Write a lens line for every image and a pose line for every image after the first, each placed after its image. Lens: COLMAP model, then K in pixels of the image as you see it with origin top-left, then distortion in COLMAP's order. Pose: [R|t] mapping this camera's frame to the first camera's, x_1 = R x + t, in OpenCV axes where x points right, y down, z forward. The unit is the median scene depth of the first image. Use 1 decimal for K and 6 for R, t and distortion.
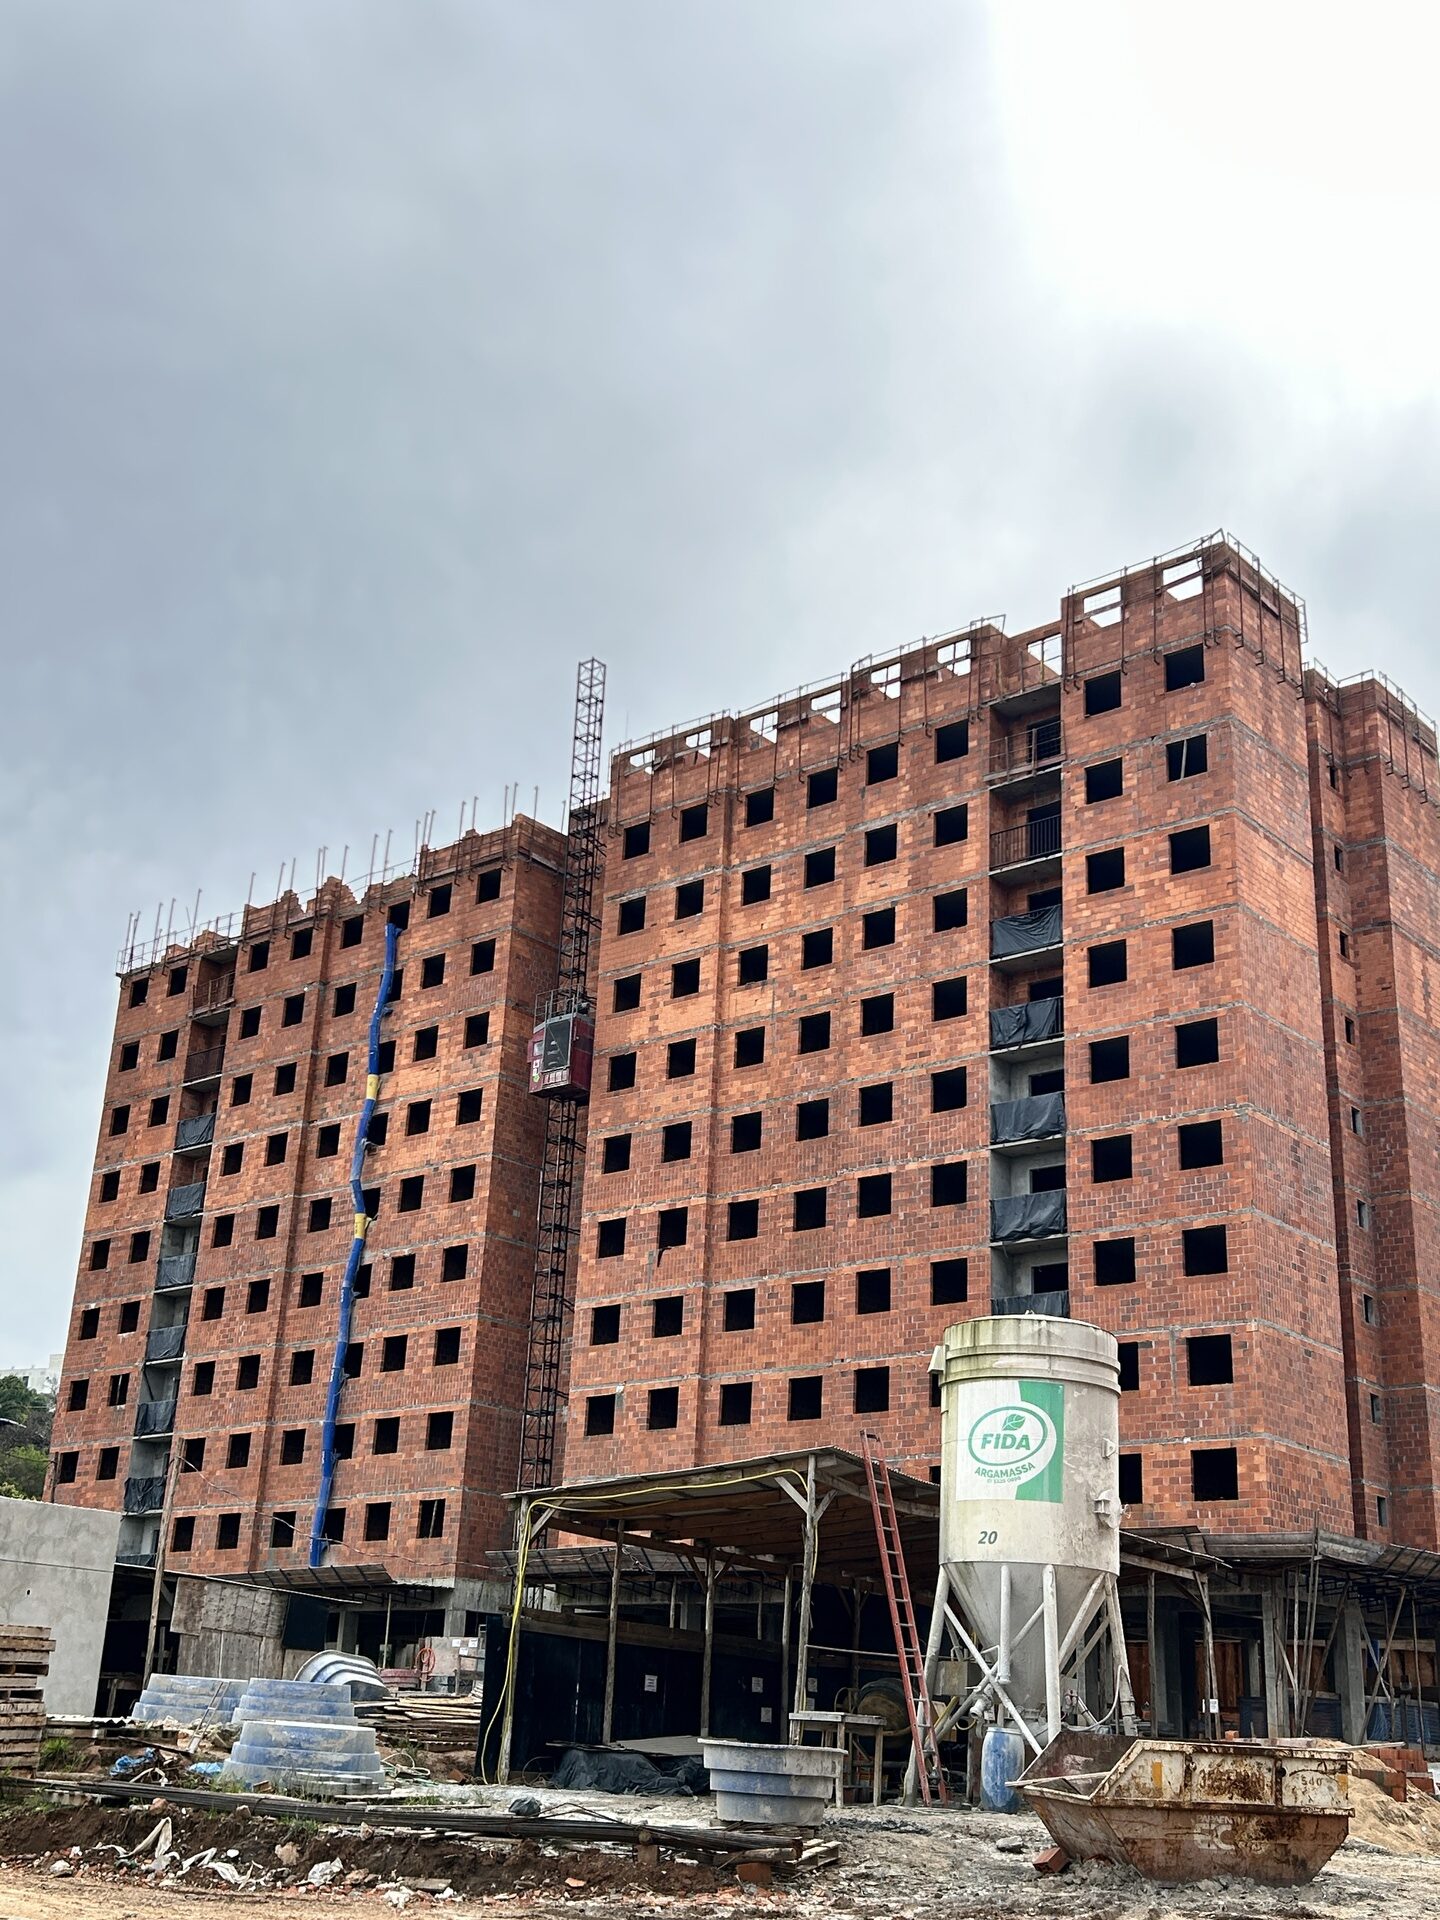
lens RADIAL K [[2087.8, 0, 723.5], [0, 2087.8, 958.5], [0, 0, 1]] dist [0.047538, 0.000000]
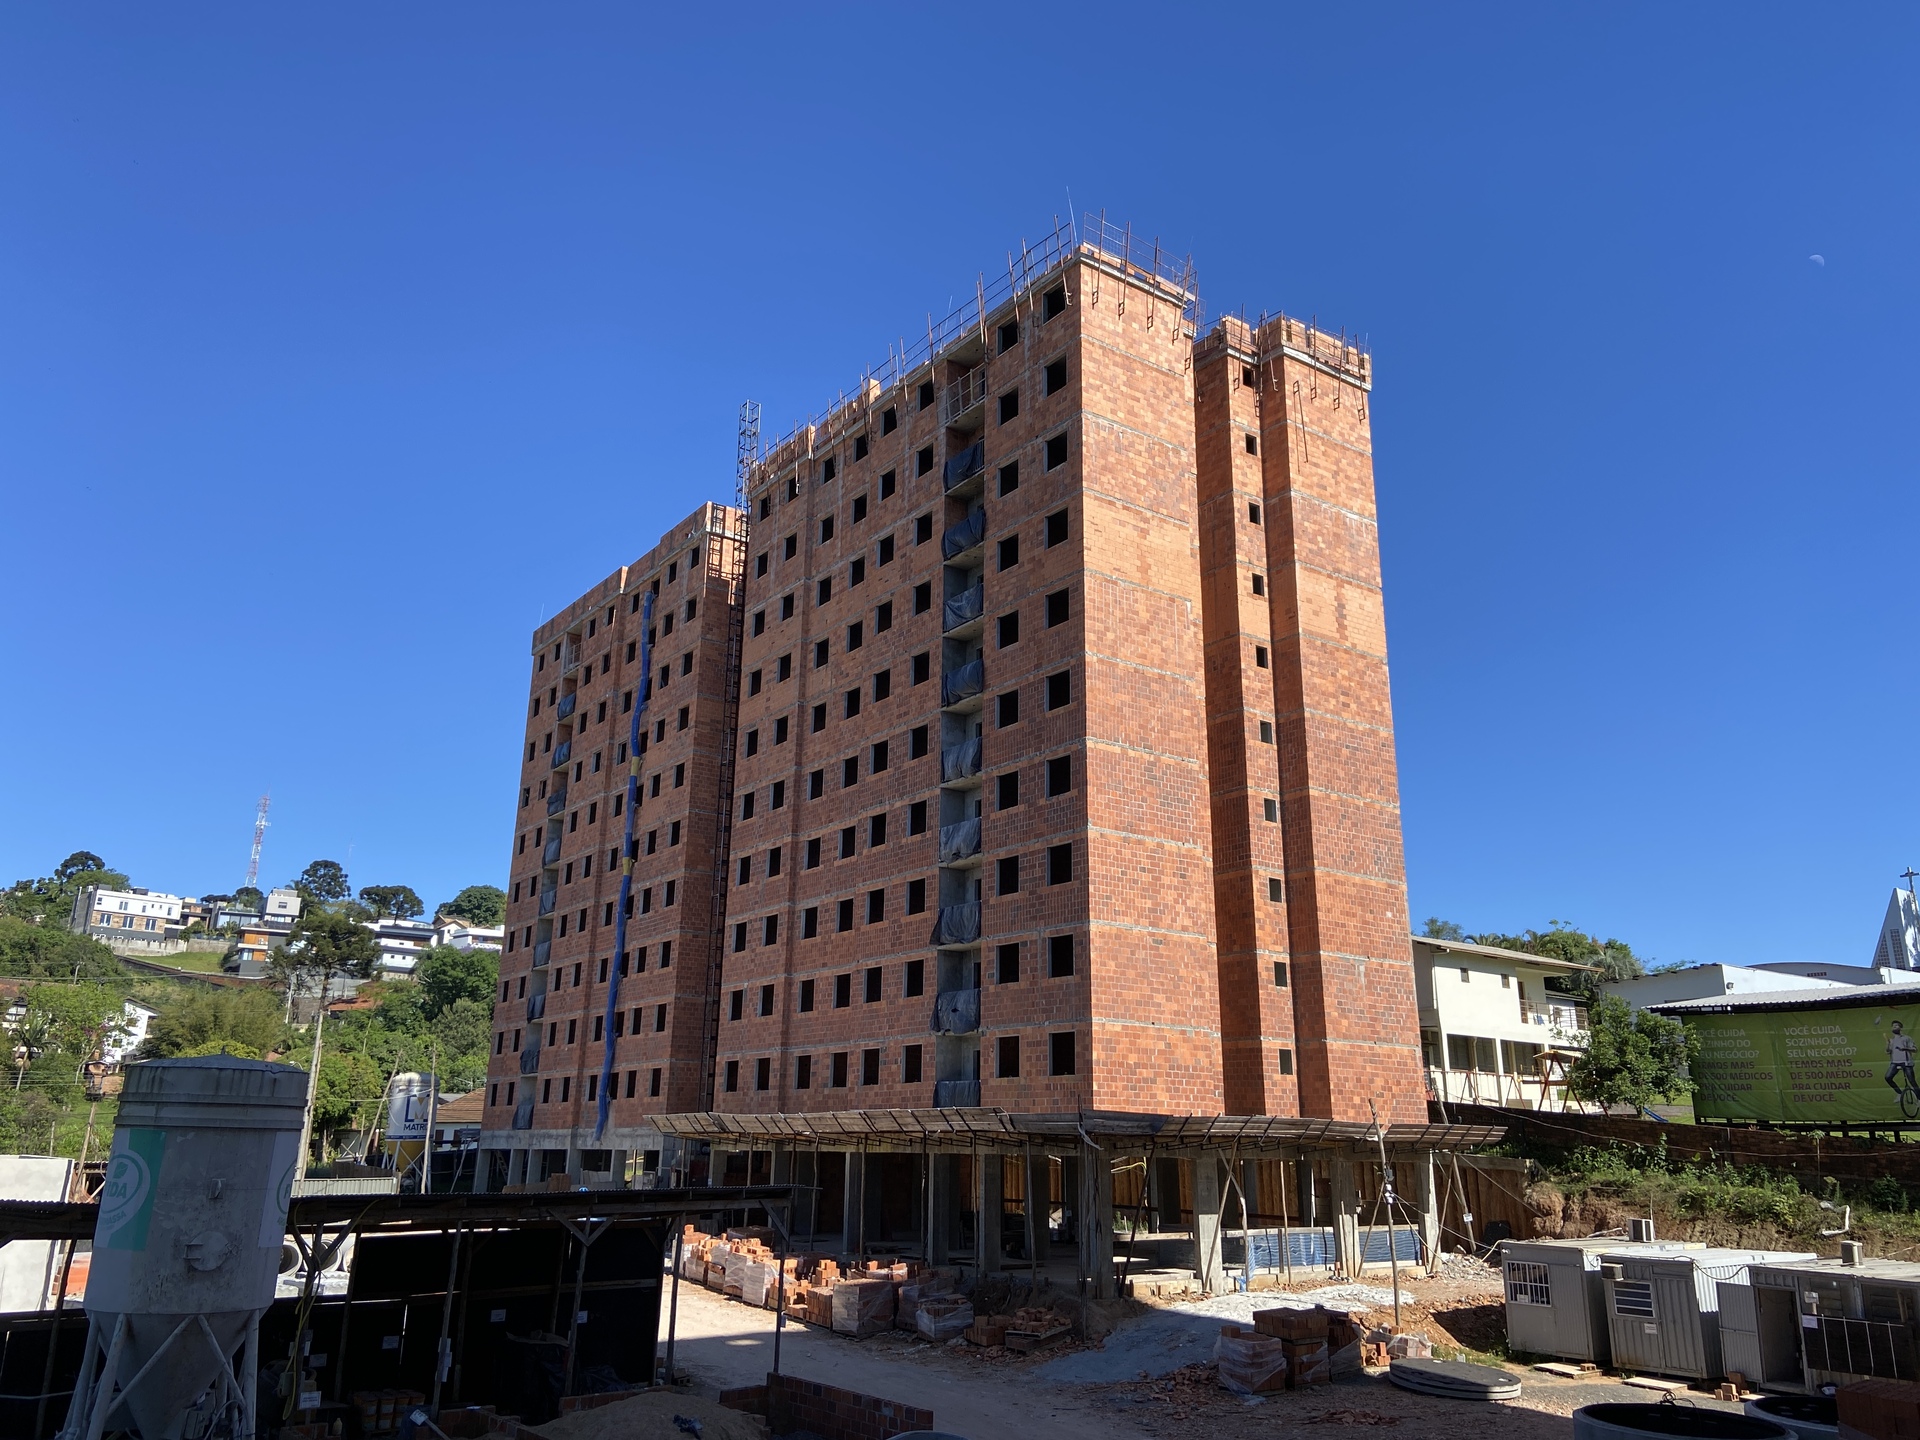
lens RADIAL K [[1415.0, 0, 941.4], [0, 1415.0, 684.9], [0, 0, 1]] dist [0.062876, -0.034222]
pose [[0.969101, -0.106156, -0.222652, 0.326022], [0.116237, 0.992685, 0.032633, 0.003394], [0.217559, -0.057505, 0.974352, 0.185869]]
